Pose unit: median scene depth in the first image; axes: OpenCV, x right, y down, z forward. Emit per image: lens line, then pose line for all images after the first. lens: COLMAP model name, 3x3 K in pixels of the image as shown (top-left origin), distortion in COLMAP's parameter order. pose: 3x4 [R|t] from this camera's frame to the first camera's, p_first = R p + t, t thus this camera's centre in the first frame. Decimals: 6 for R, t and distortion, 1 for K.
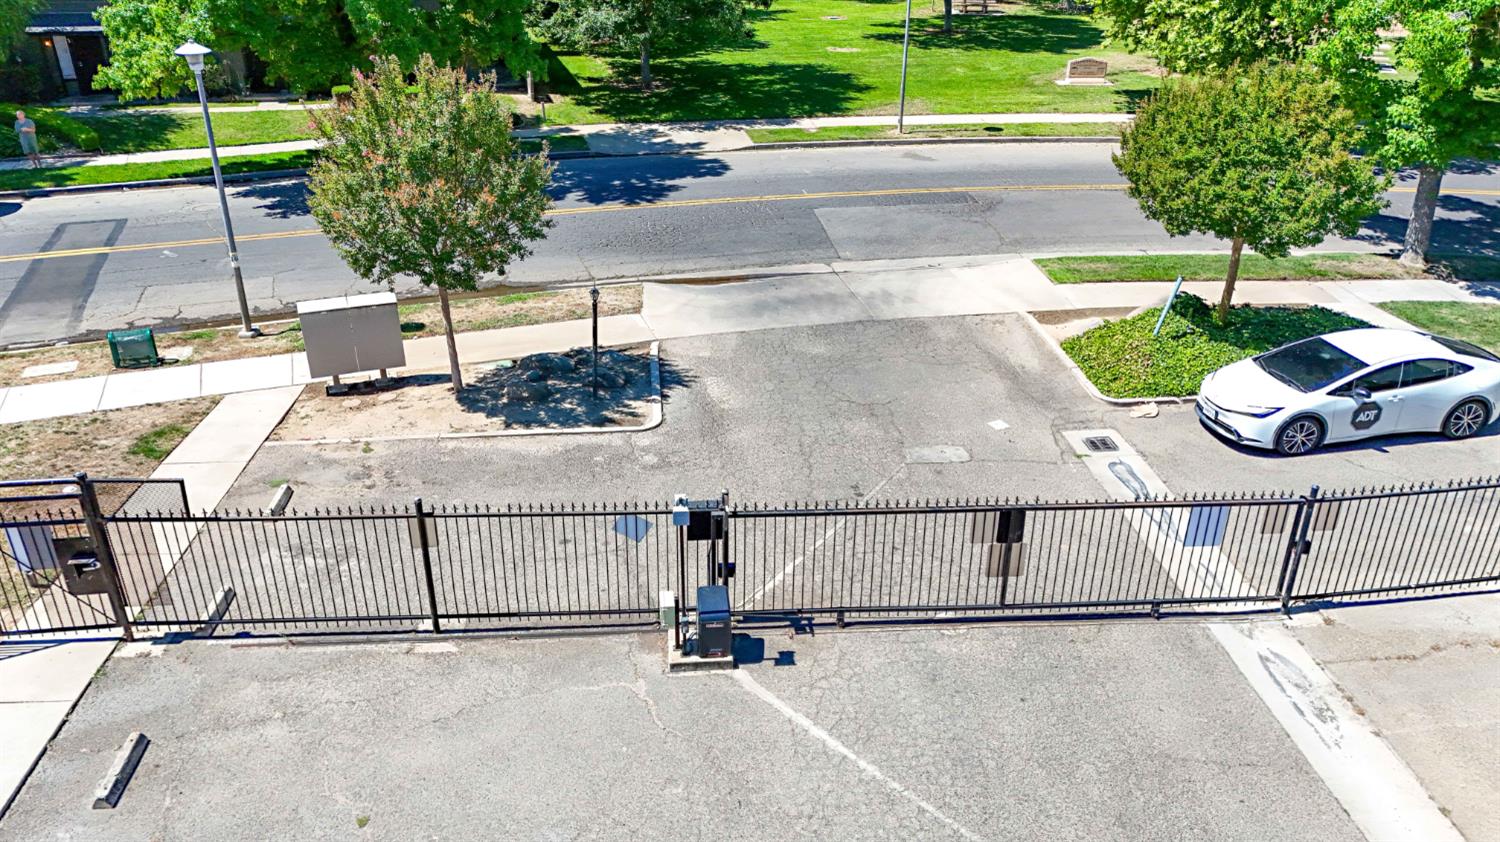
lens RADIAL K [[1115.4, 0, 748.5], [0, 1115.4, 420.1], [0, 0, 1]] dist [0.022581, -0.031312]
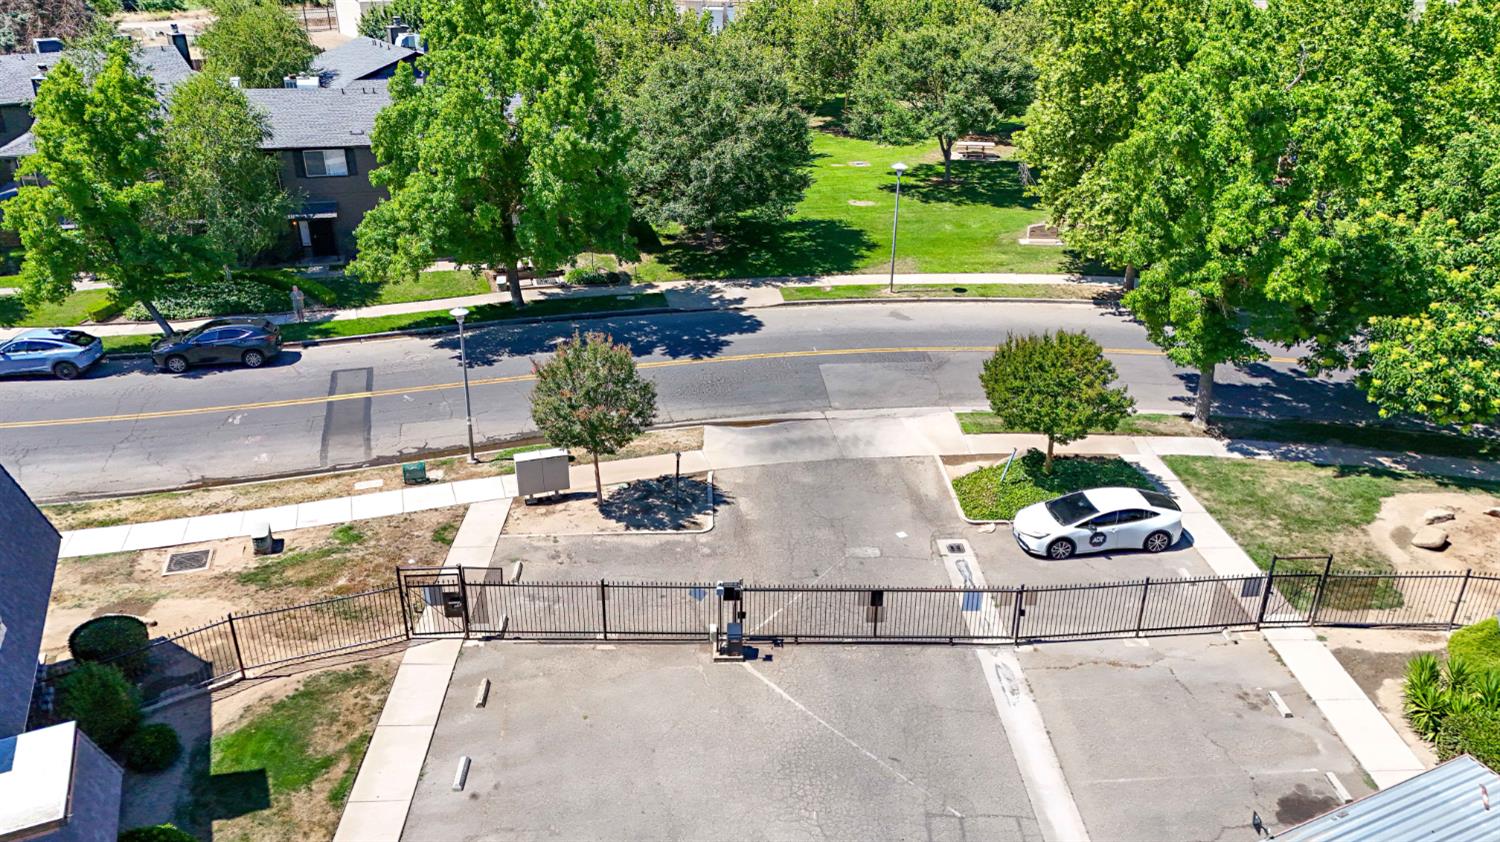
lens RADIAL K [[1115.4, 0, 750.0], [0, 1115.4, 423.0], [0, 0, 1]] dist [0.022581, -0.031312]
pose [[0.998602, 0.024909, -0.046628, 0.059157], [-0.025752, 0.999514, -0.017578, -0.132197], [0.046168, 0.018754, 0.998758, -0.766342]]
